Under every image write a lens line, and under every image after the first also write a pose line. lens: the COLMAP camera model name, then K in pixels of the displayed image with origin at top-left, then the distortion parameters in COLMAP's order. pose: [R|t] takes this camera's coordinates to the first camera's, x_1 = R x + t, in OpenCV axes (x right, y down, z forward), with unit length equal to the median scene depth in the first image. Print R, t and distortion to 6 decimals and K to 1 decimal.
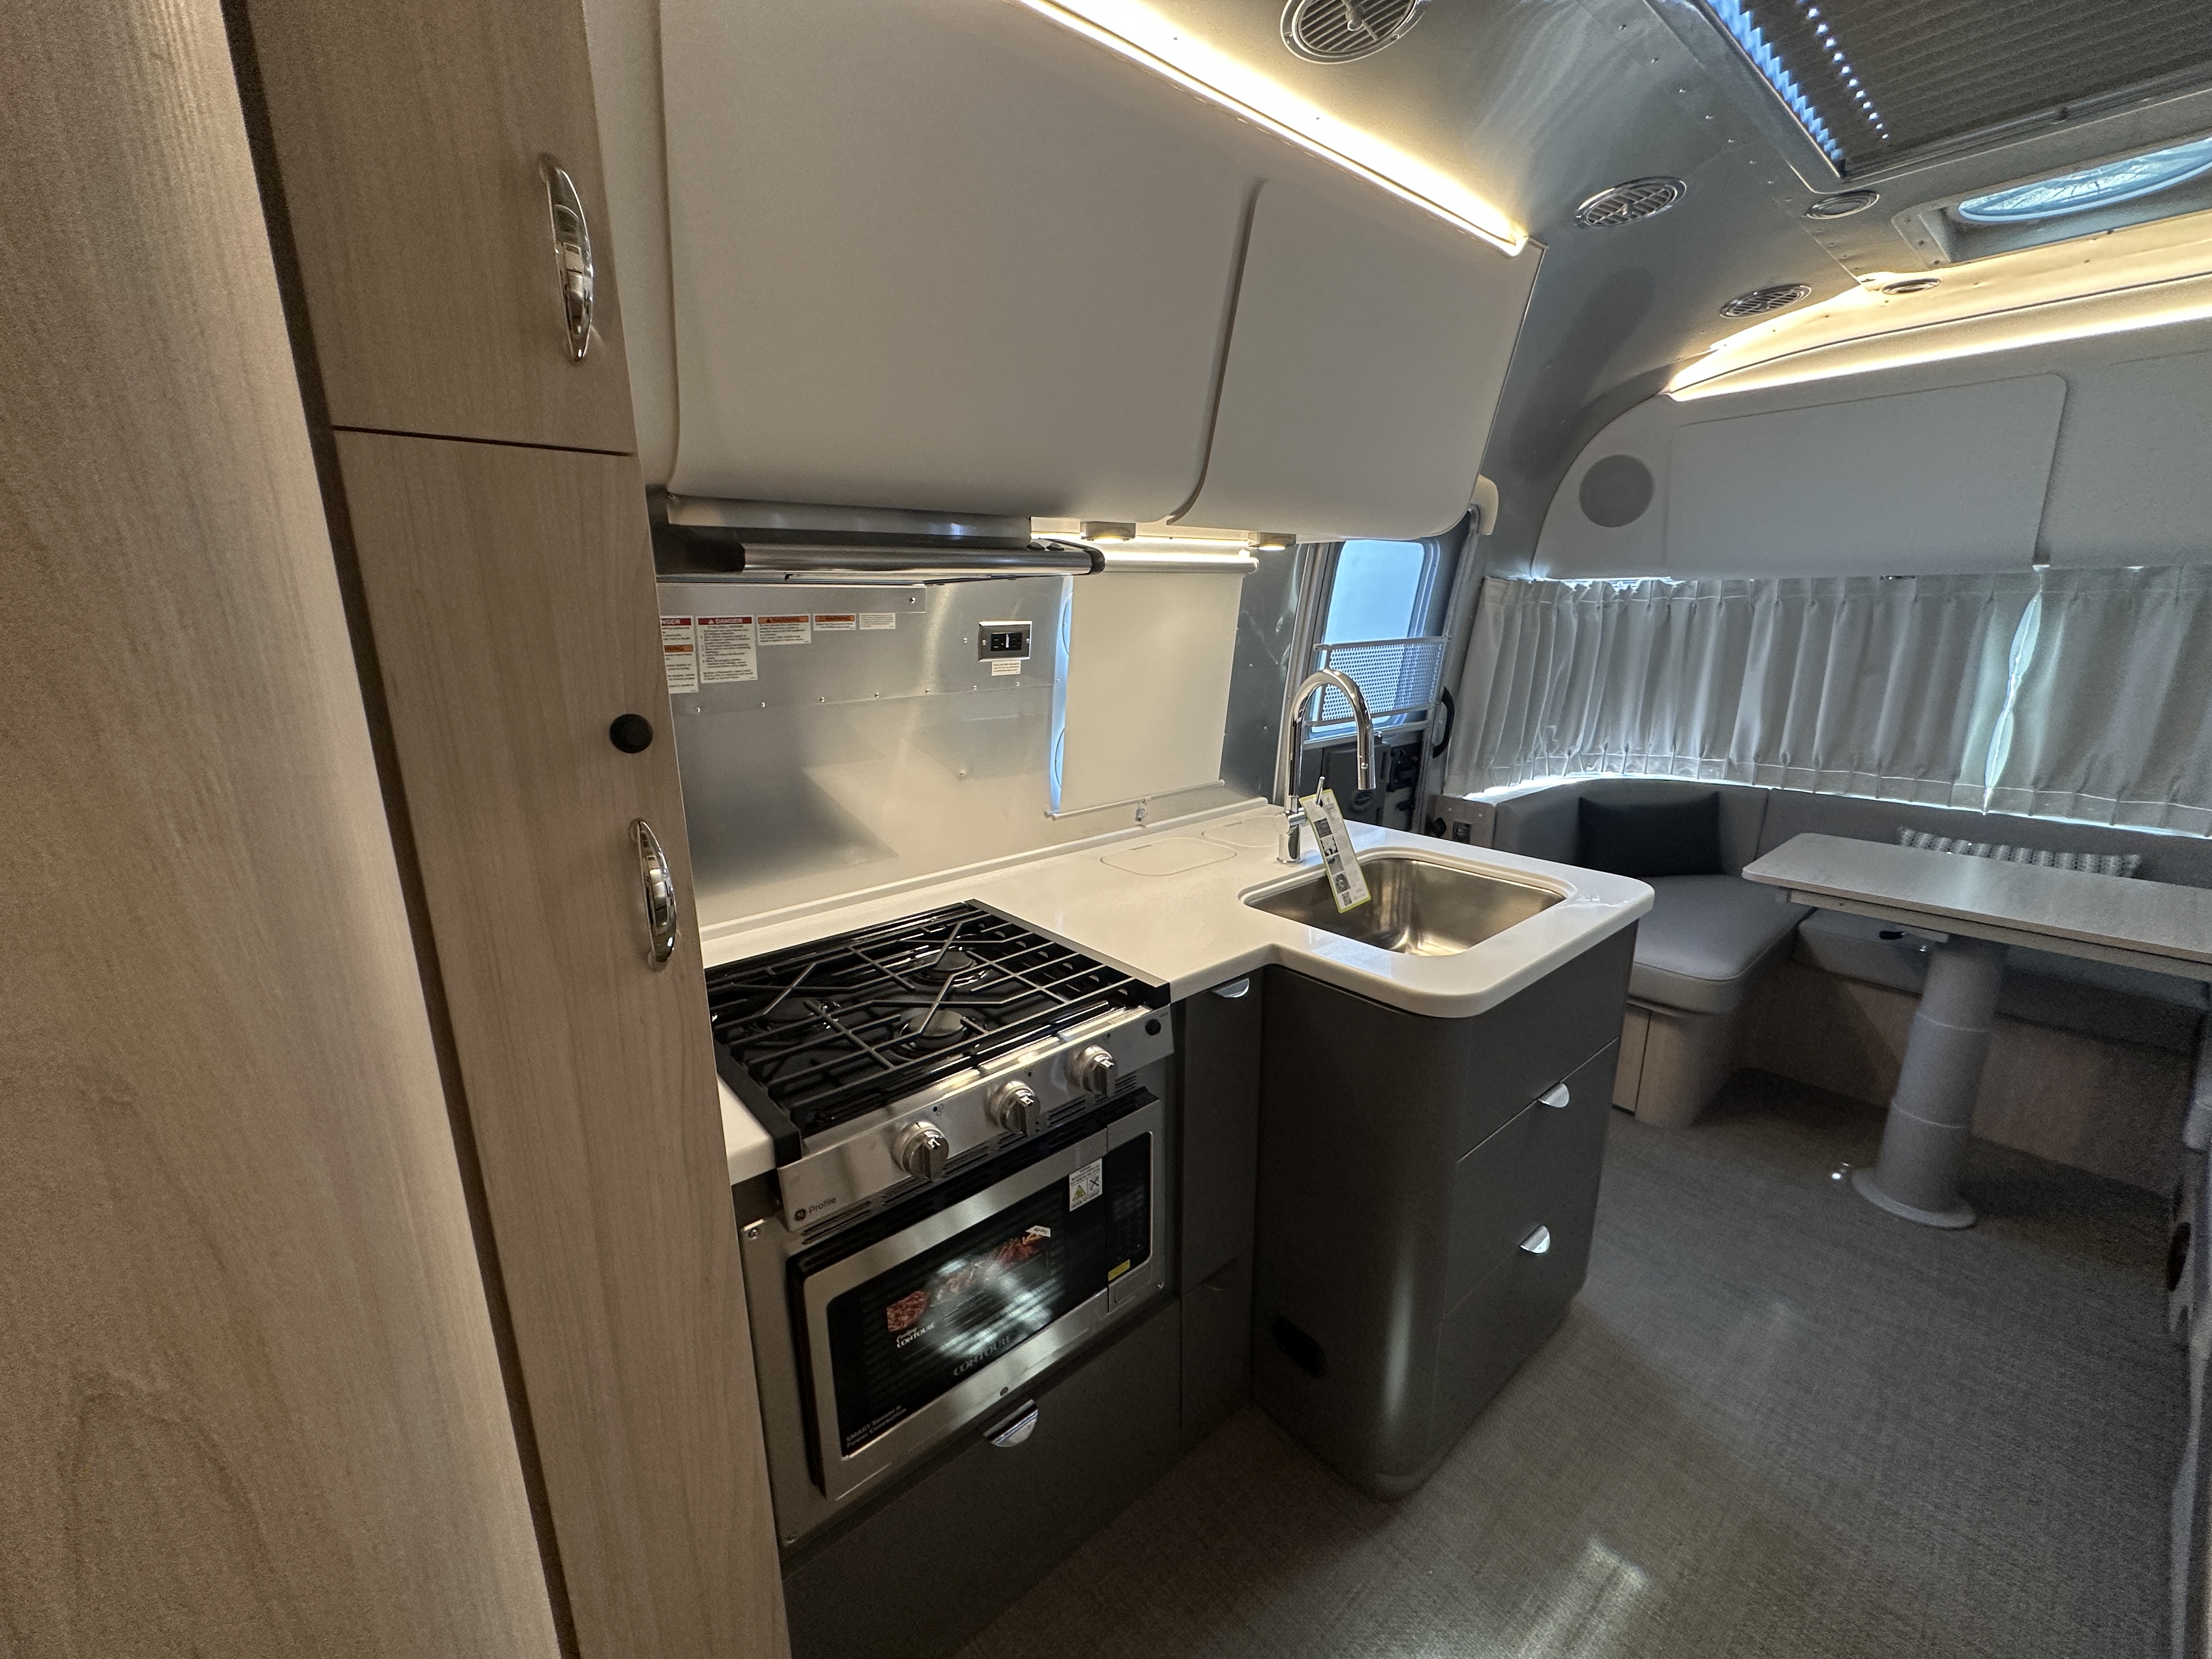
lens RADIAL K [[882.7, 0, 1099.3], [0, 882.7, 825.1], [0, 0, 1]] dist [-0.008316, 0.001828]
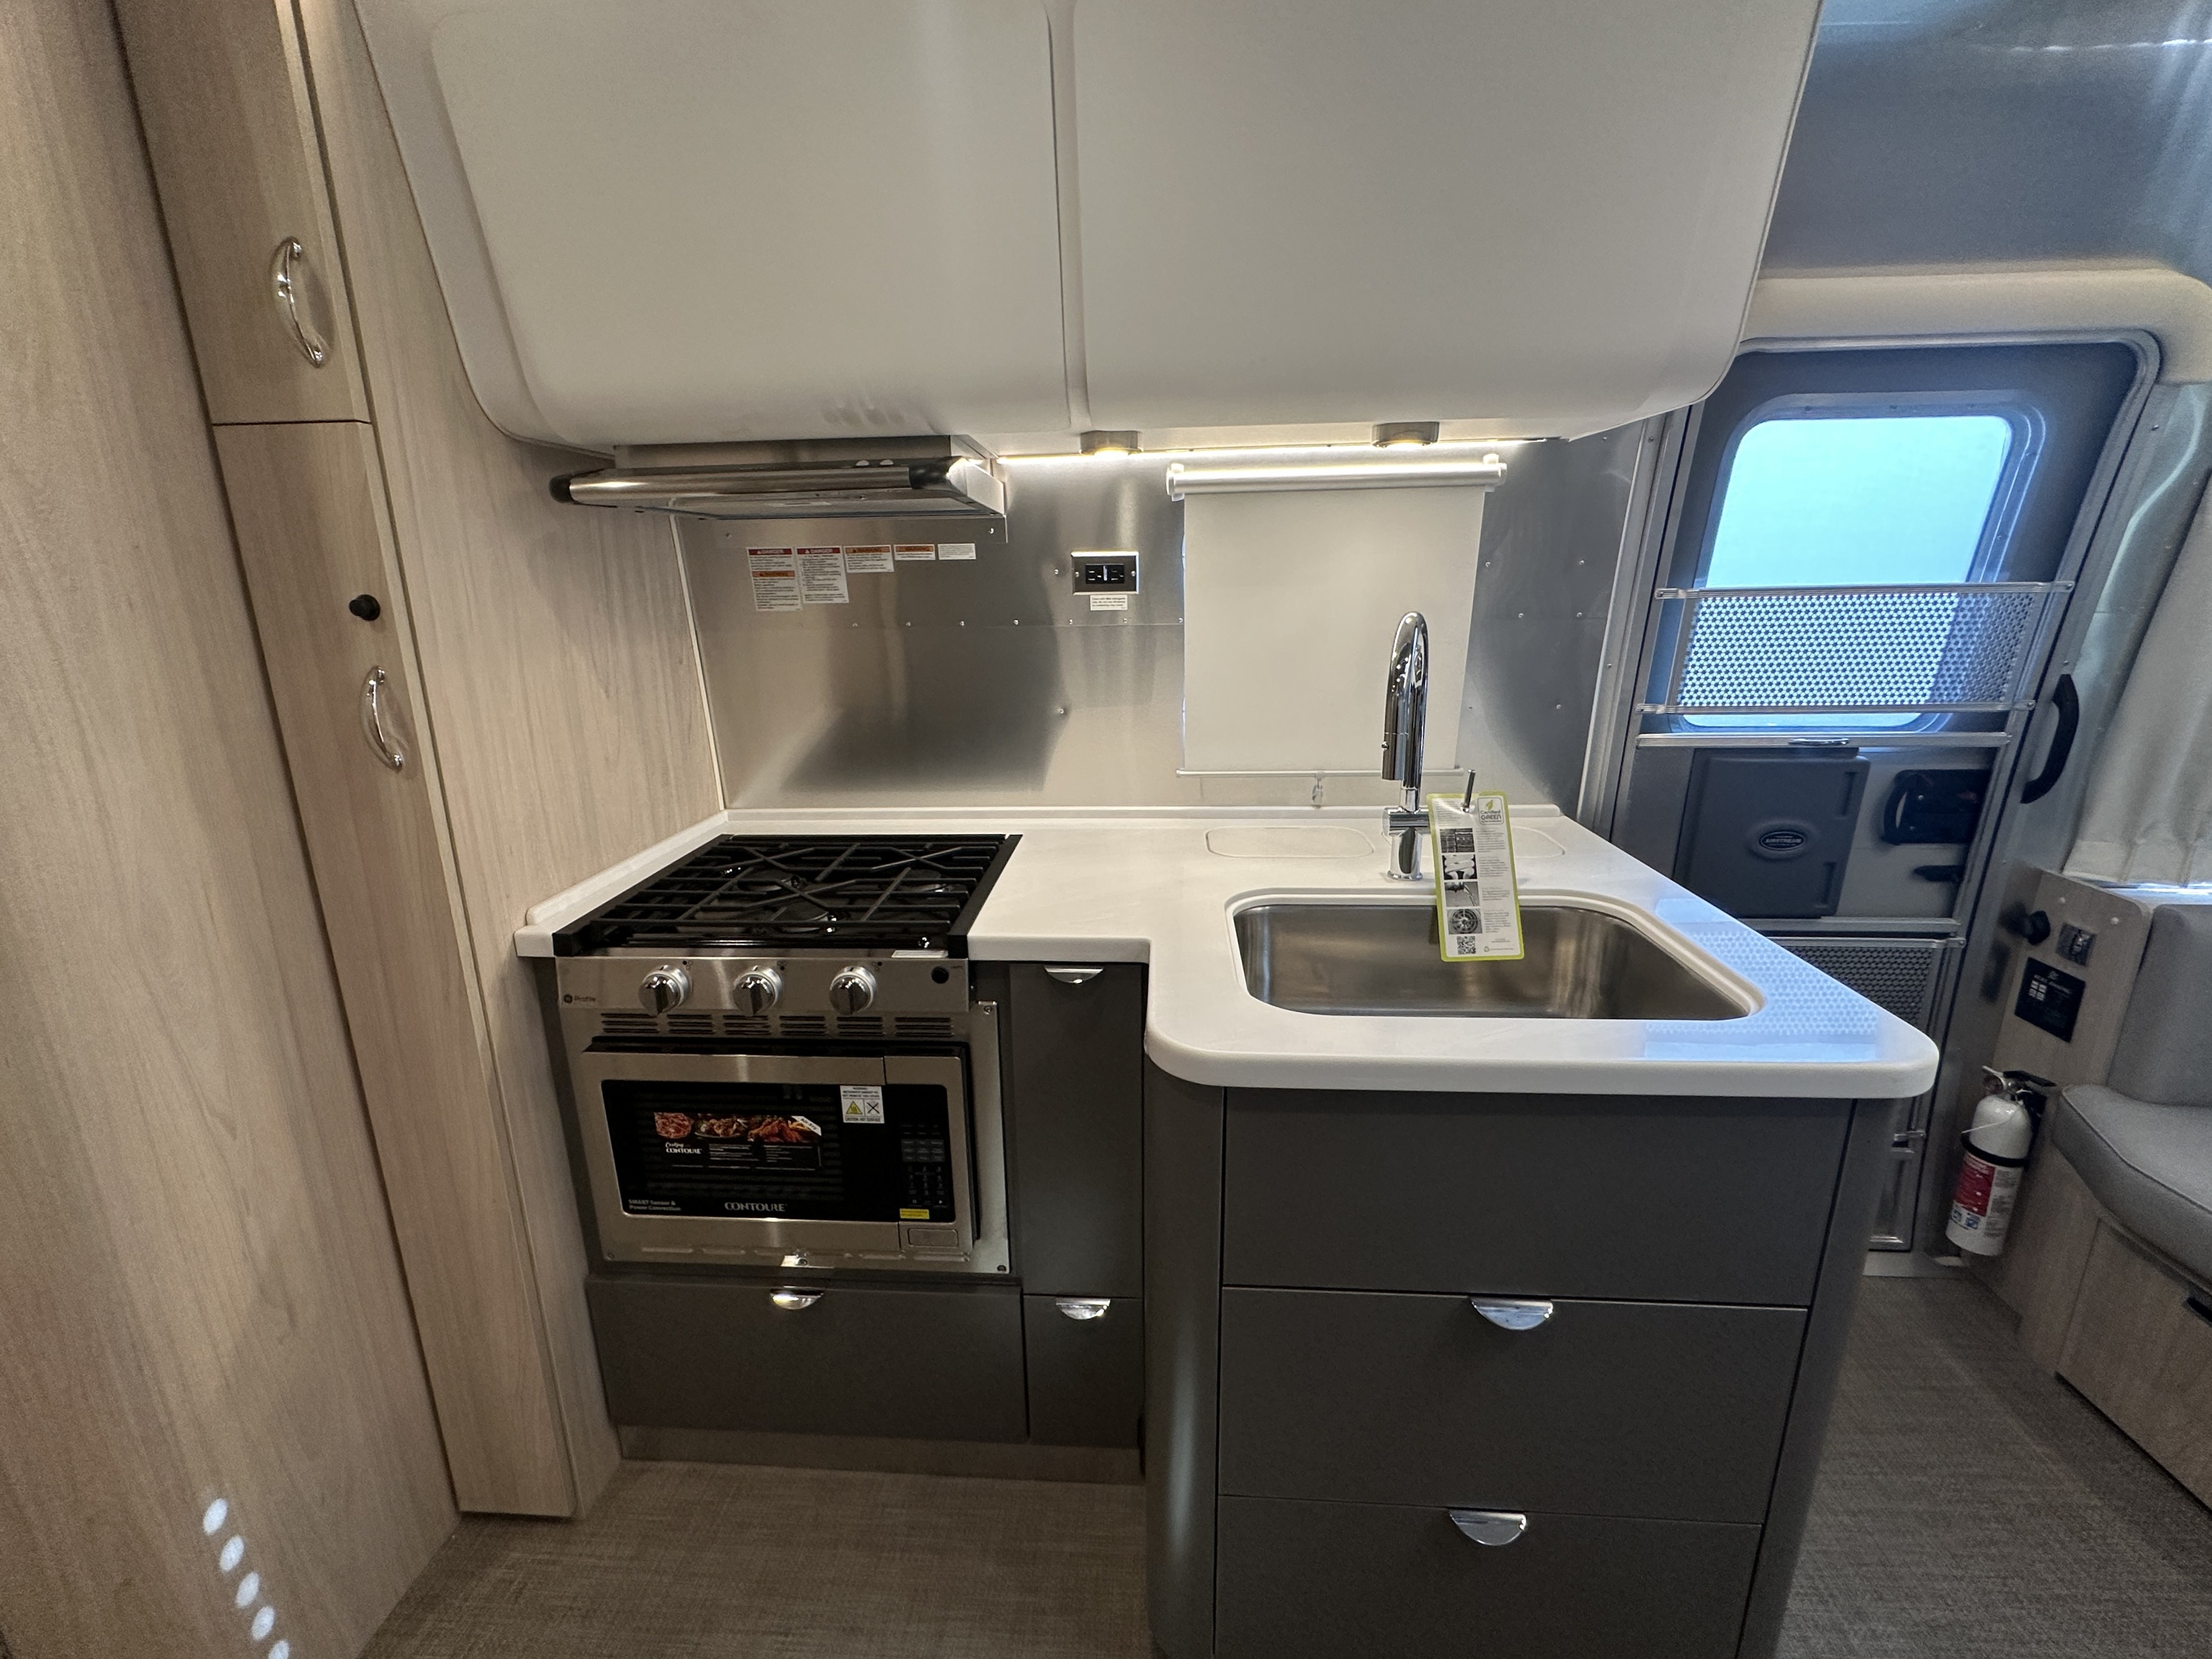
lens RADIAL K [[942.8, 0, 1096.1], [0, 942.8, 822.2], [0, 0, 1]] dist [-0.007259, 0.000711]
pose [[0.718046, 0.175760, -0.673438, 0.430046], [-0.160586, 0.983319, 0.085413, -0.022916], [0.677217, 0.046814, 0.734293, 0.190650]]
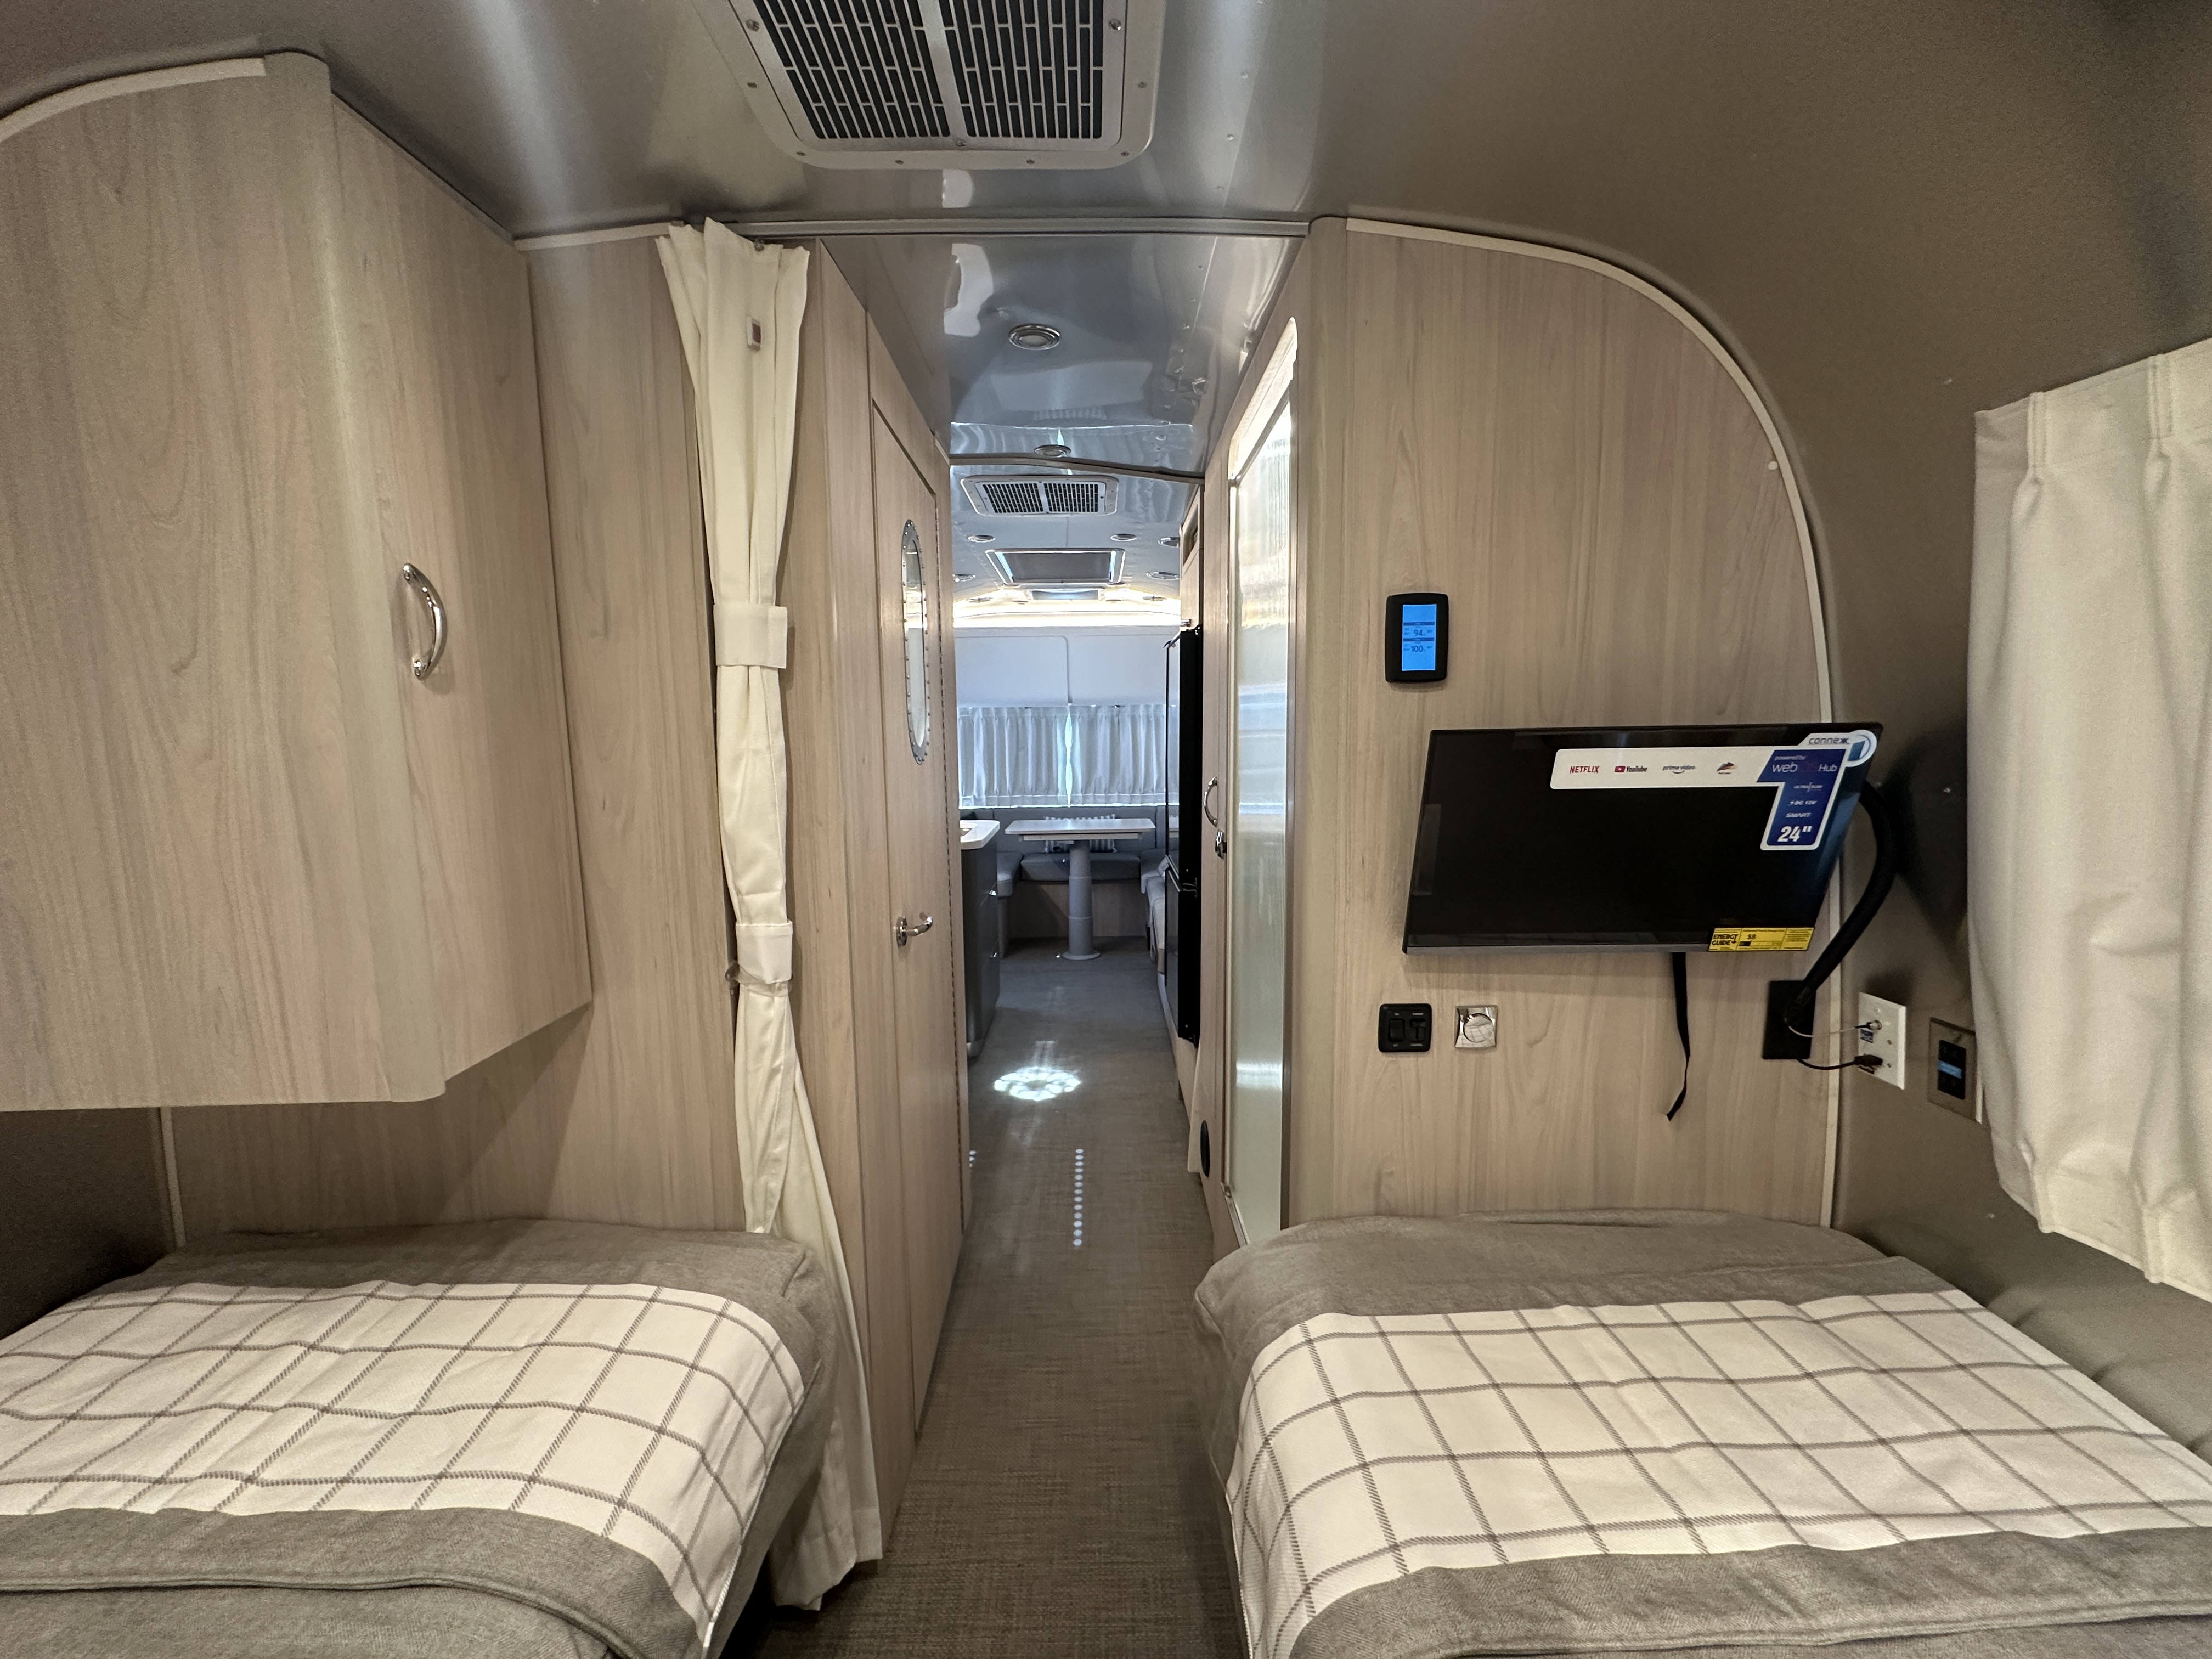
lens RADIAL K [[882.7, 0, 1115.6], [0, 882.7, 832.1], [0, 0, 1]] dist [-0.008316, 0.001828]
pose [[0.626446, -0.093006, 0.773896, -0.821479], [0.186351, 0.981934, -0.032838, 0.170251], [-0.756861, 0.164788, 0.632461, -0.634407]]
